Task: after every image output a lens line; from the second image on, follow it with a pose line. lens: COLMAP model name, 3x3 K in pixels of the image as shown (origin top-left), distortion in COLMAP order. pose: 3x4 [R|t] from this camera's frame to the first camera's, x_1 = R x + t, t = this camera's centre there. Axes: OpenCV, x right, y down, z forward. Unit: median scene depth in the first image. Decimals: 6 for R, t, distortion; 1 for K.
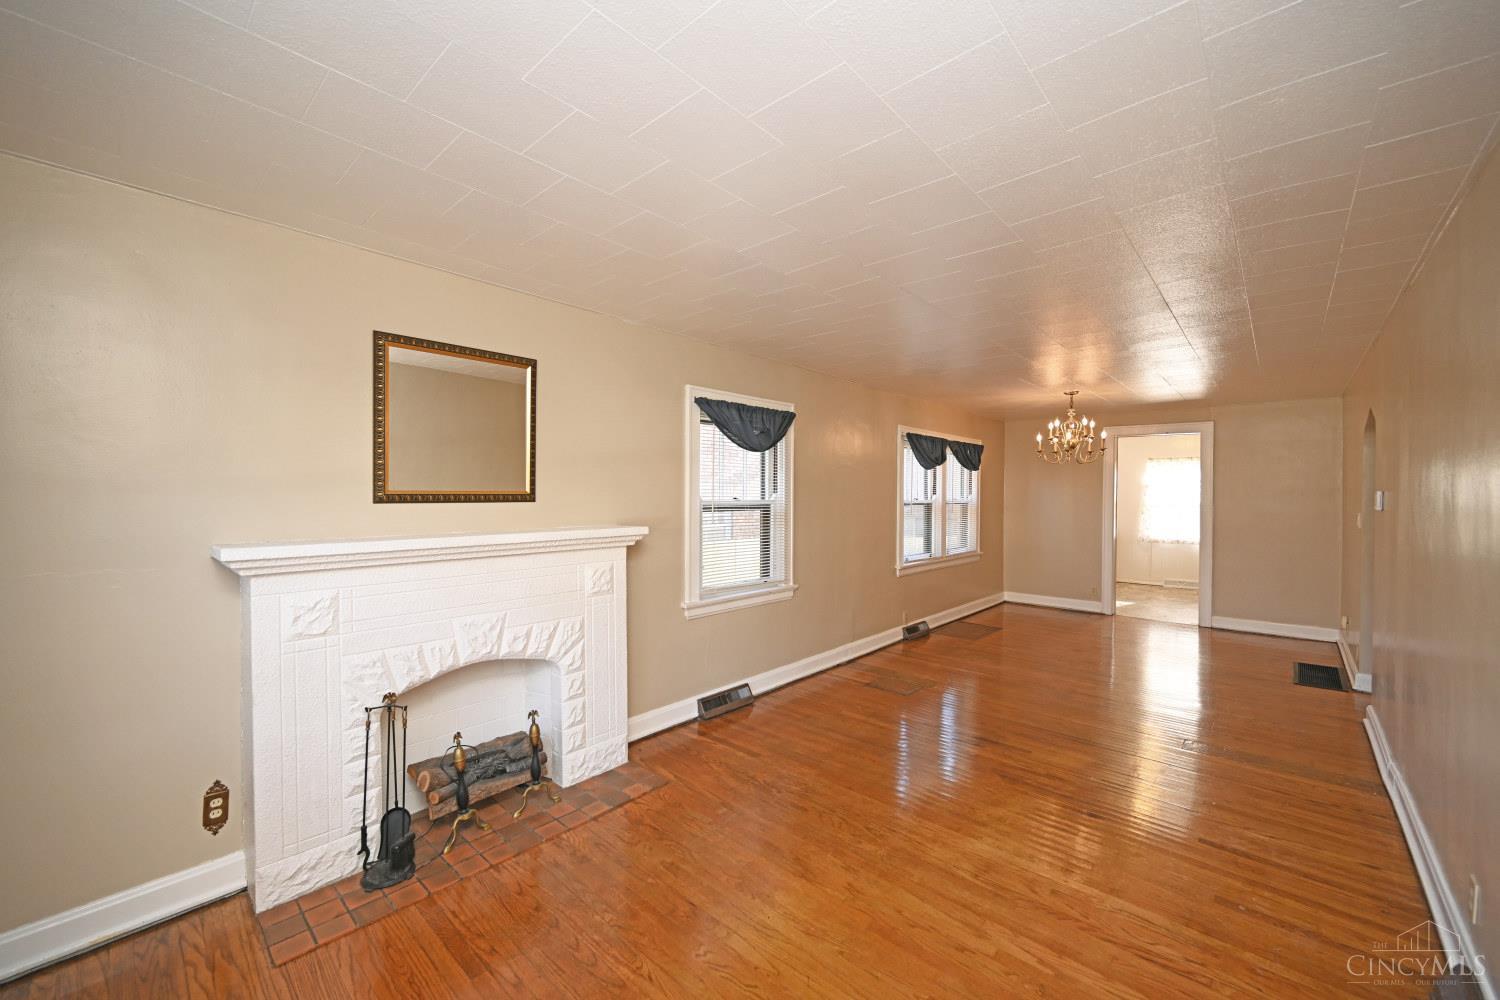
lens RADIAL K [[589.5, 0, 758.4], [0, 589.5, 501.1], [0, 0, 1]] dist [0.001368, -0.001280]
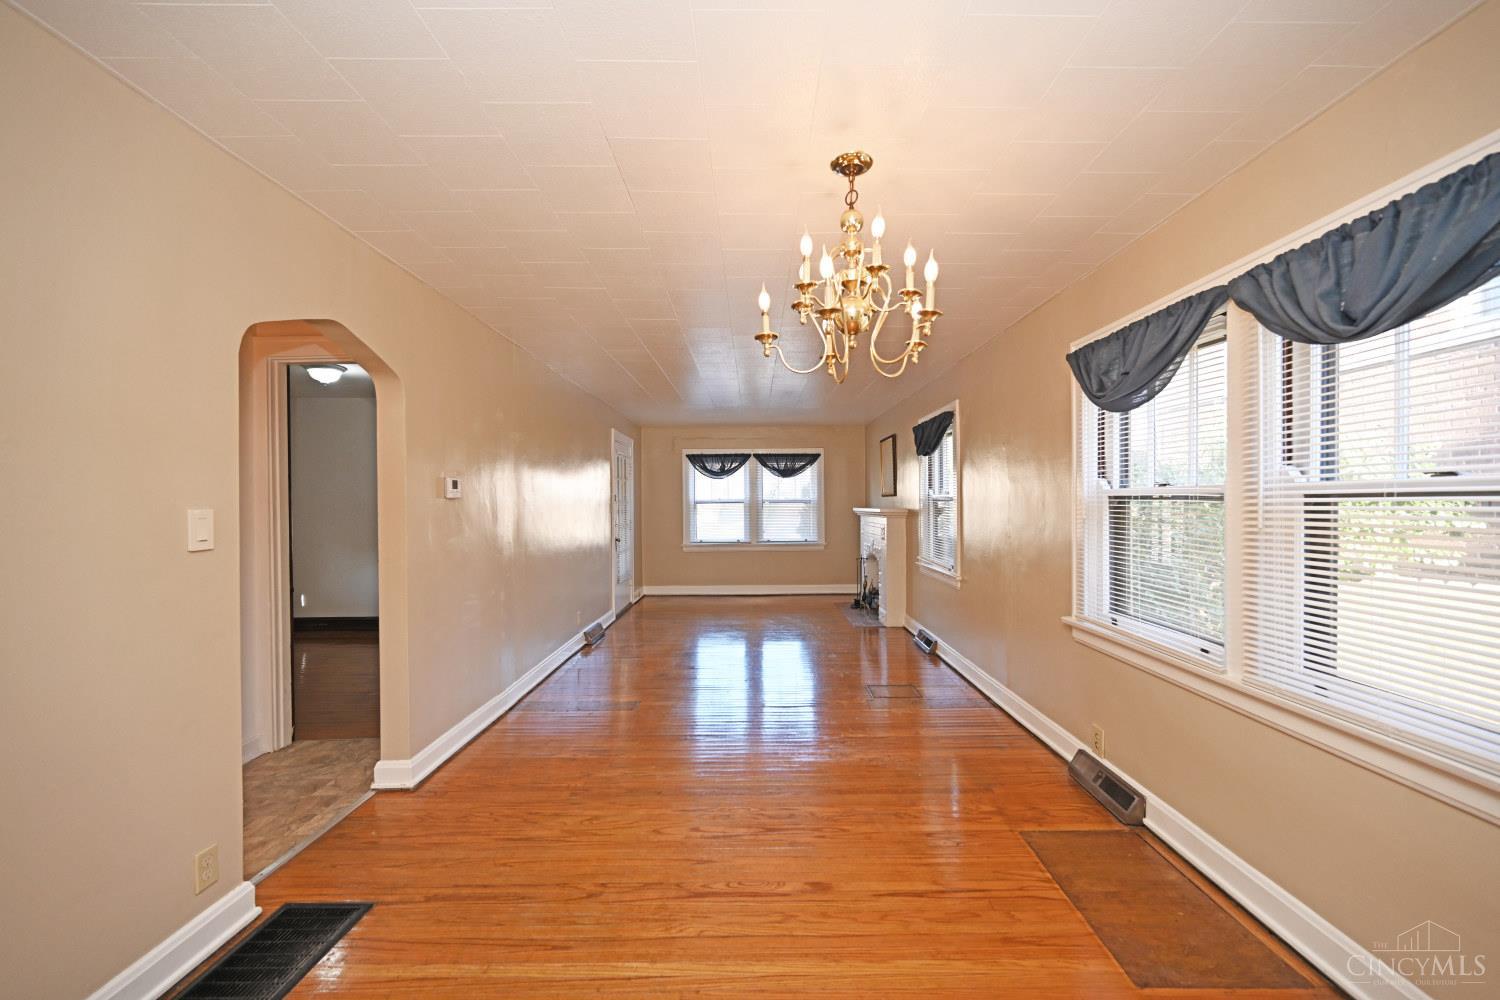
lens RADIAL K [[589.5, 0, 764.0], [0, 589.5, 500.6], [0, 0, 1]] dist [0.001368, -0.001280]
pose [[-0.735985, -0.002299, -0.676994, 0.748168], [-0.005804, 0.999979, 0.002913, 0.007093], [0.676973, 0.006073, -0.735983, 1.141274]]
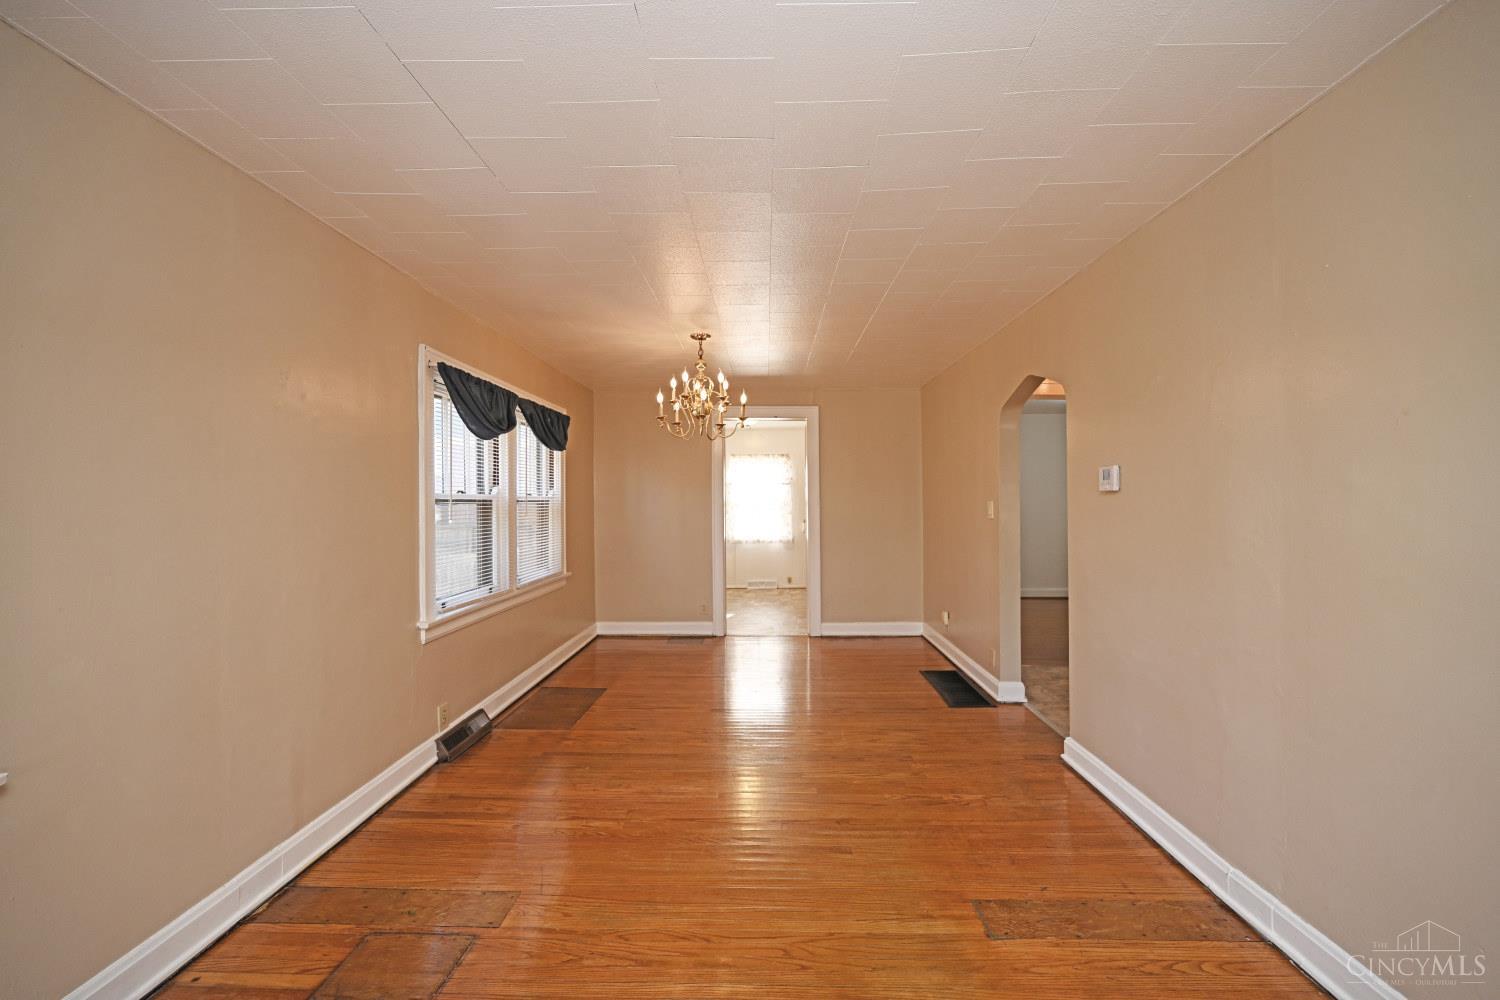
lens RADIAL K [[589.5, 0, 749.9], [0, 589.5, 499.5], [0, 0, 1]] dist [0.001368, -0.001280]
pose [[0.763616, -0.009463, 0.645601, 0.118876], [0.019023, 0.999788, -0.007846, 0.013008], [-0.645390, 0.018273, 0.763635, 0.409377]]
